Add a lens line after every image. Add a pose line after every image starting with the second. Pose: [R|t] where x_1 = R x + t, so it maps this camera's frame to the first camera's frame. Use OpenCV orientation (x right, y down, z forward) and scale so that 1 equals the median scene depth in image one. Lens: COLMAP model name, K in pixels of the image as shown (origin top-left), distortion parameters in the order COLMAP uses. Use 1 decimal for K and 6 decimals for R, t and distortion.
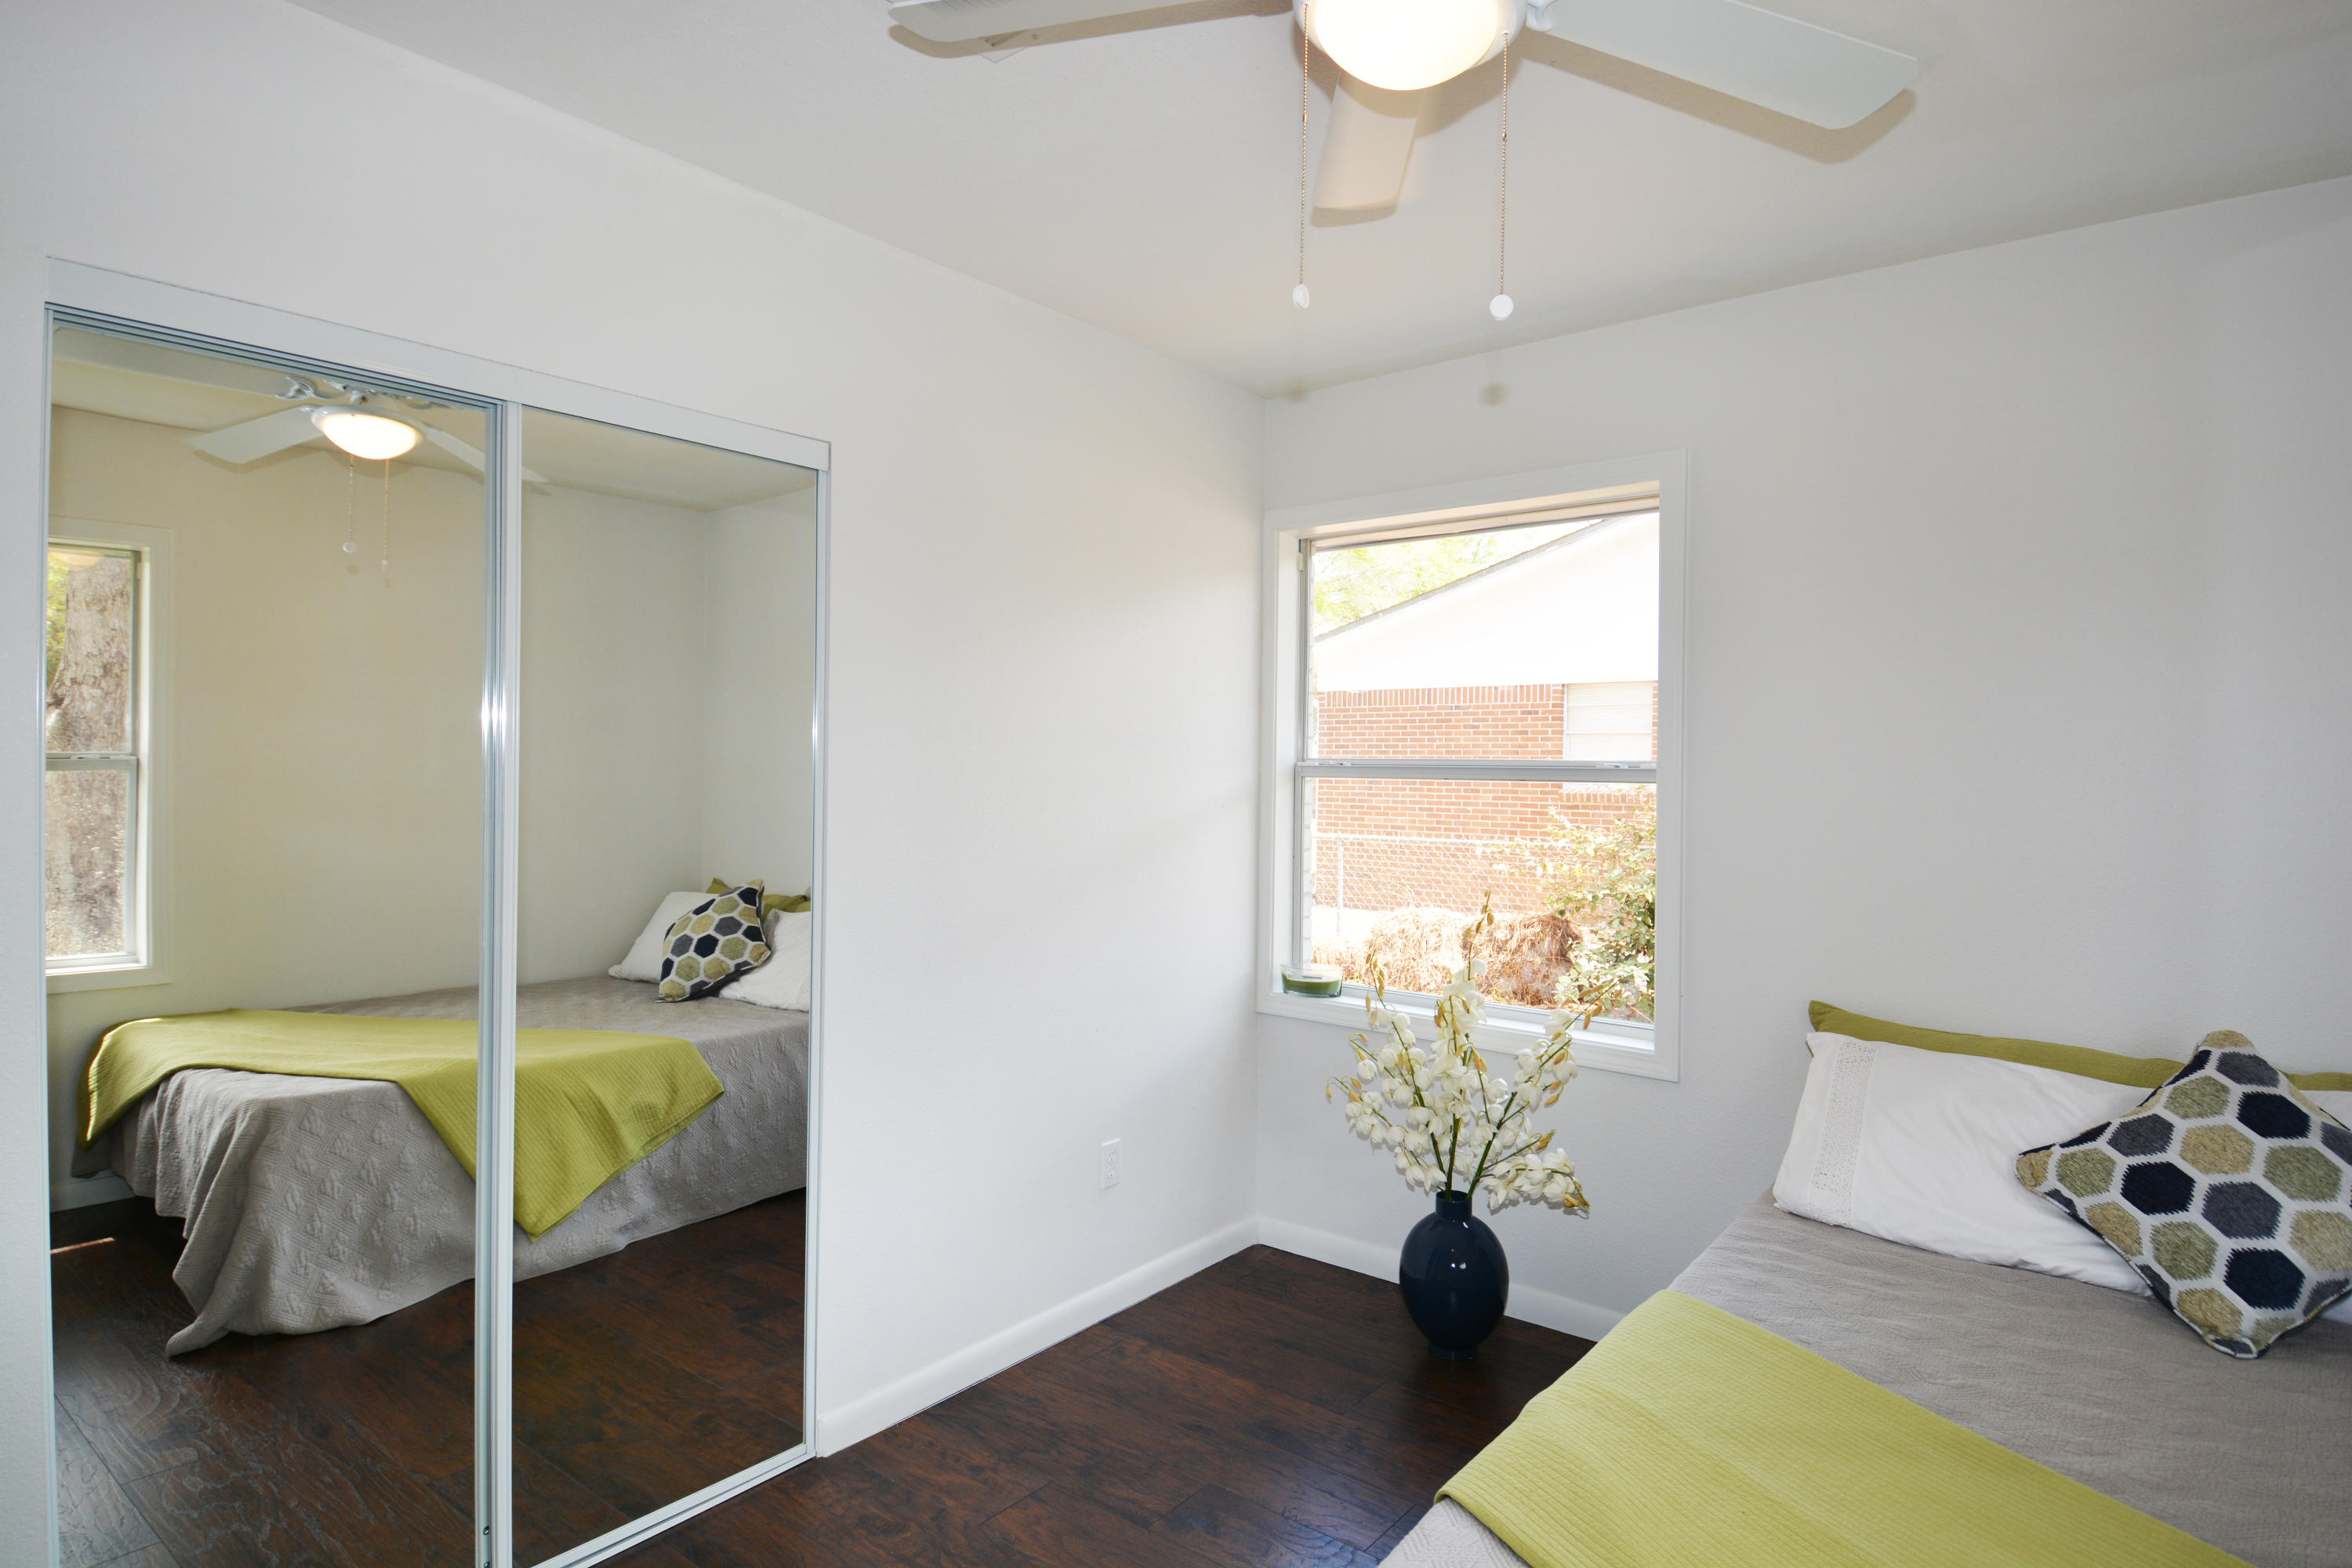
lens RADIAL K [[1280.3, 0, 1177.8], [0, 1280.3, 772.8], [0, 0, 1]] dist [-0.004511, -0.000513]
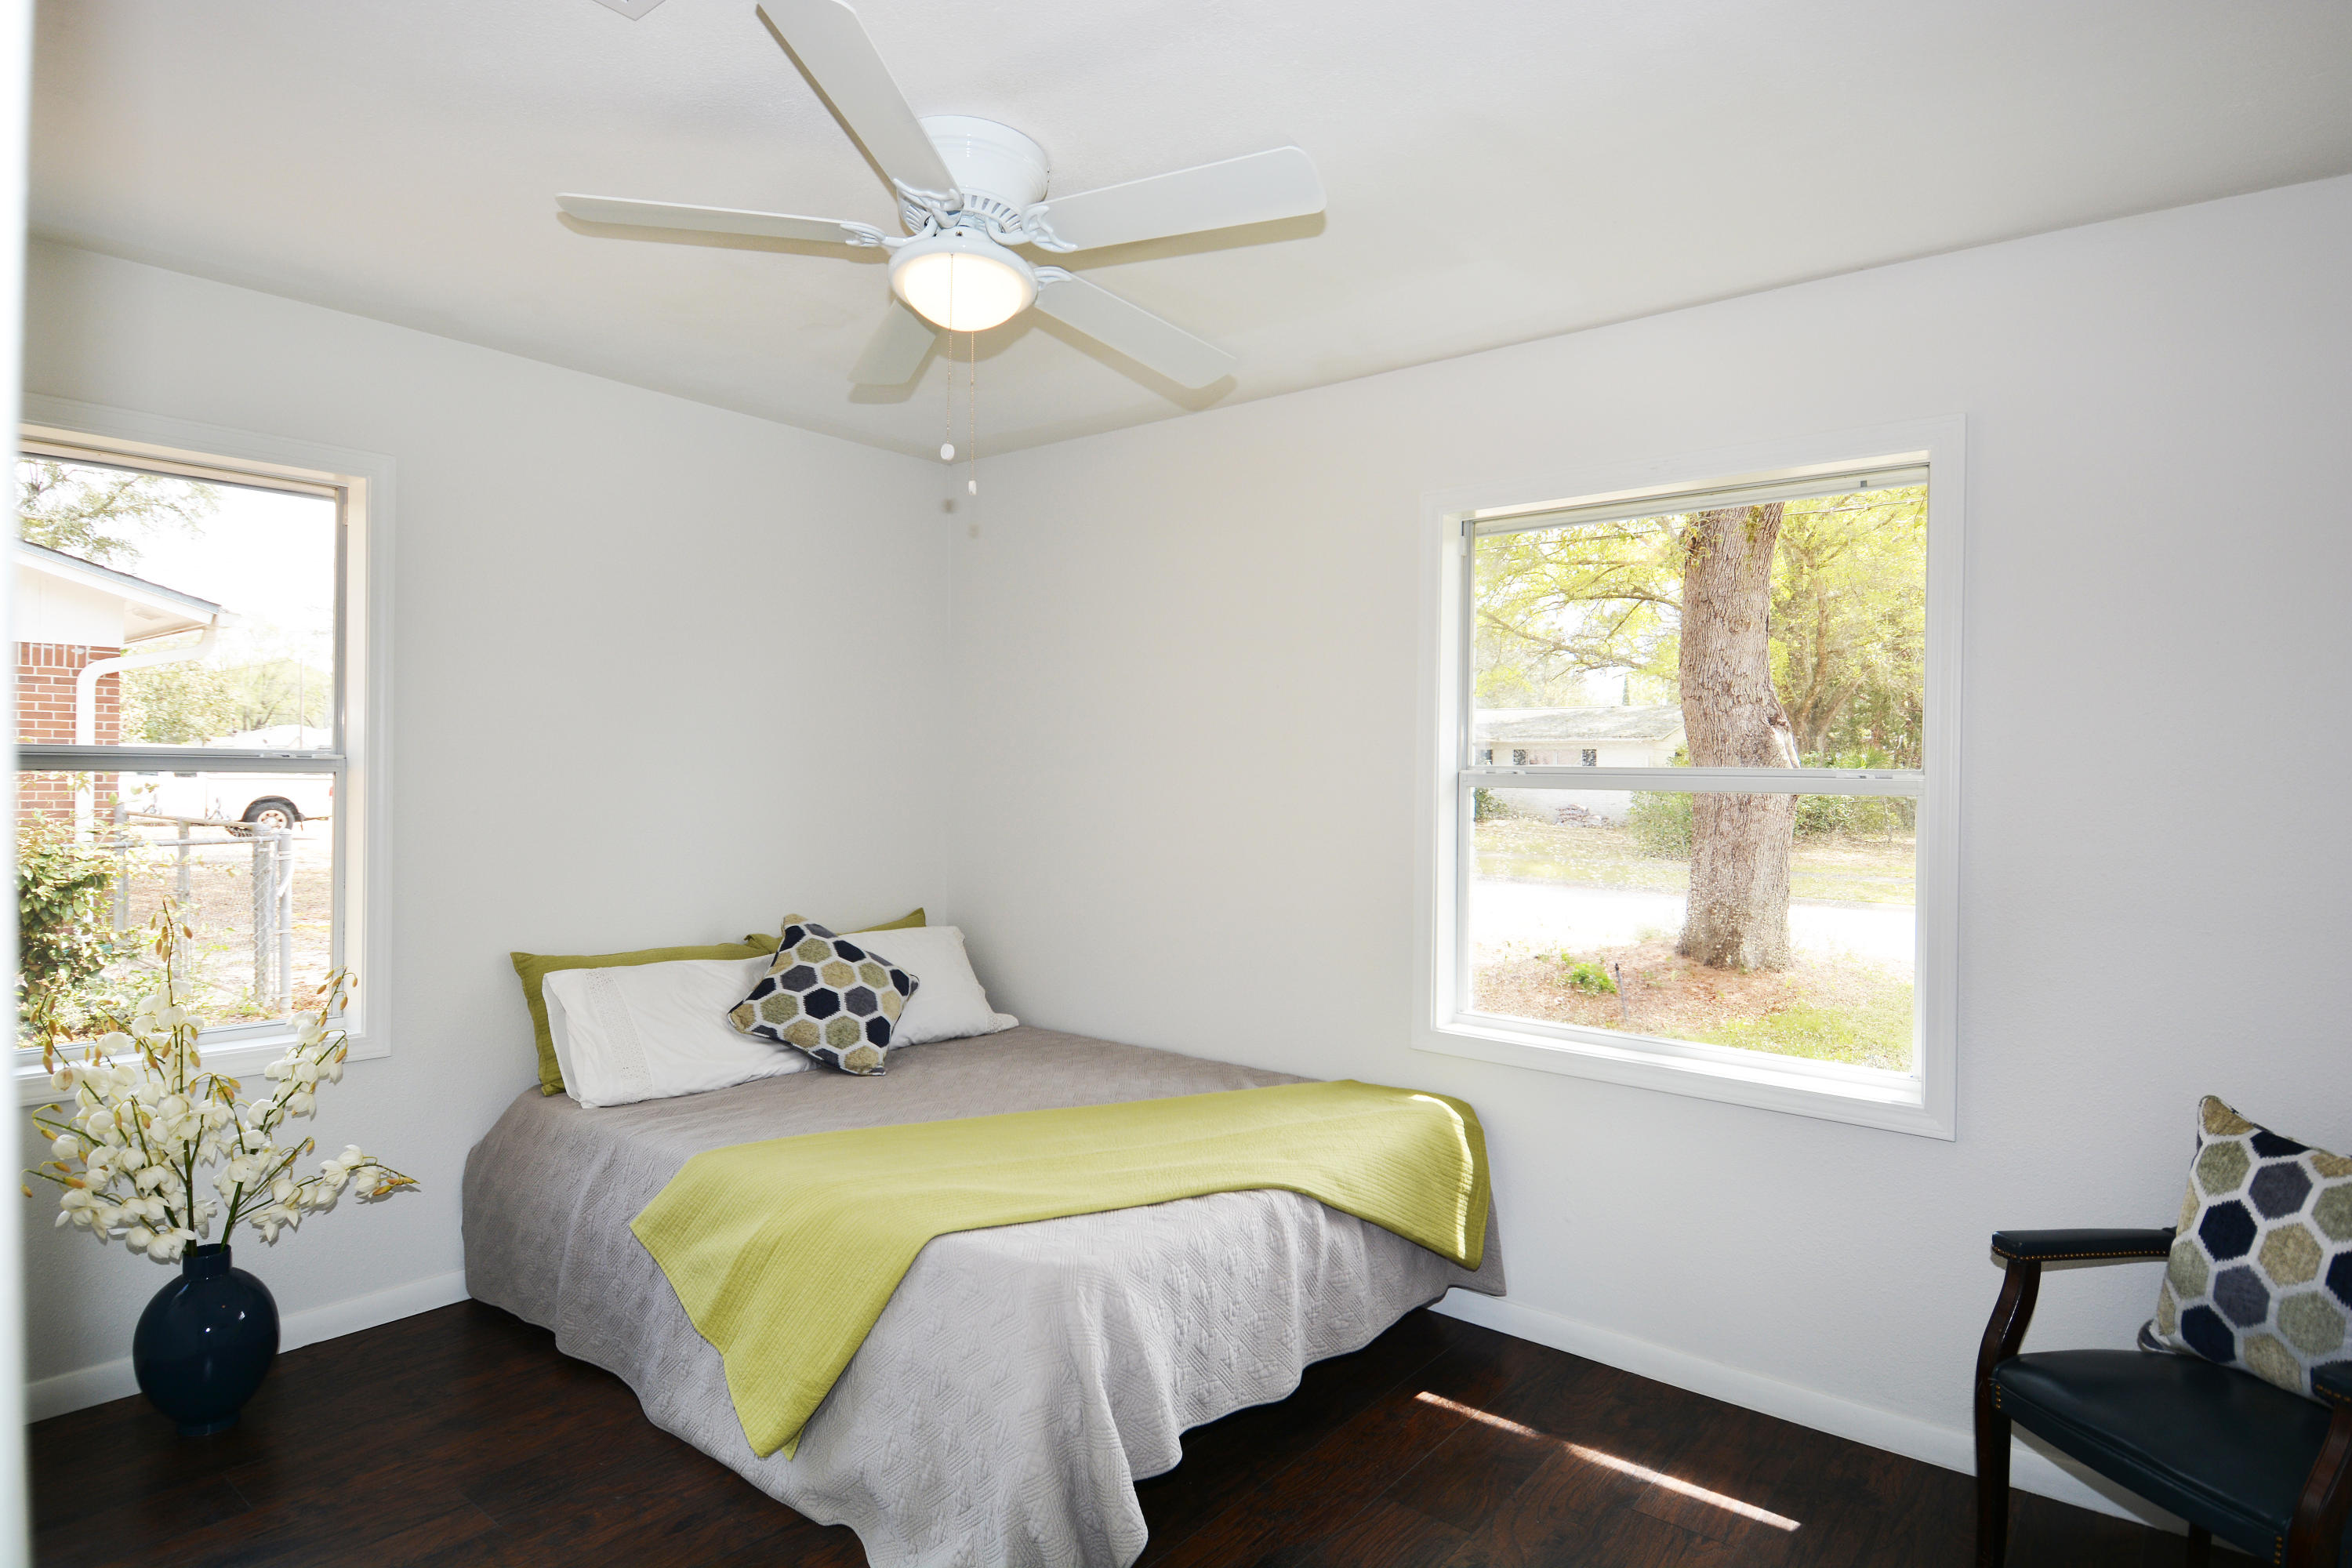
lens RADIAL K [[1280.3, 0, 1173.8], [0, 1280.3, 780.4], [0, 0, 1]] dist [-0.004511, -0.000513]
pose [[-0.003505, -0.006415, 0.999973, -0.850677], [0.000233, 0.999979, 0.006416, 0.012455], [-0.999994, 0.000256, -0.003504, 0.473341]]
